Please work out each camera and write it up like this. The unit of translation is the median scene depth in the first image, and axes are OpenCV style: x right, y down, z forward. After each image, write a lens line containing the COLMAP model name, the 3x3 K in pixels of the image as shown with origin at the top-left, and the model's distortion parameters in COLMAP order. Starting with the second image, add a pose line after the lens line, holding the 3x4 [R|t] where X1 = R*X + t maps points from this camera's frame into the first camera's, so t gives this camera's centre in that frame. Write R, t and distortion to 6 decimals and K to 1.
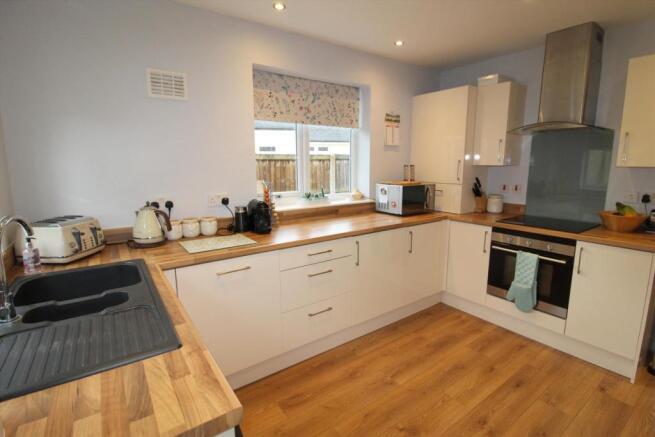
lens RADIAL K [[310.6, 0, 323.8], [0, 310.6, 216.4], [0, 0, 1]] dist [0.000682, -0.000032]
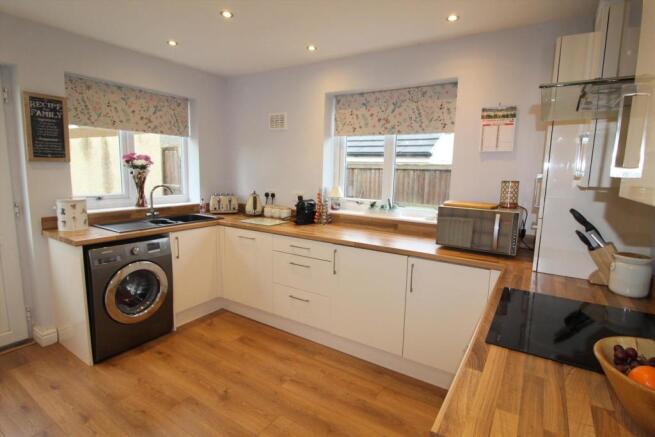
lens RADIAL K [[310.6, 0, 324.6], [0, 310.6, 215.1], [0, 0, 1]] dist [0.000682, -0.000032]
pose [[0.399481, 0.148836, -0.904579, 0.855590], [-0.182757, 0.979856, 0.080513, -0.091721], [0.898340, 0.133155, 0.418635, 0.461015]]
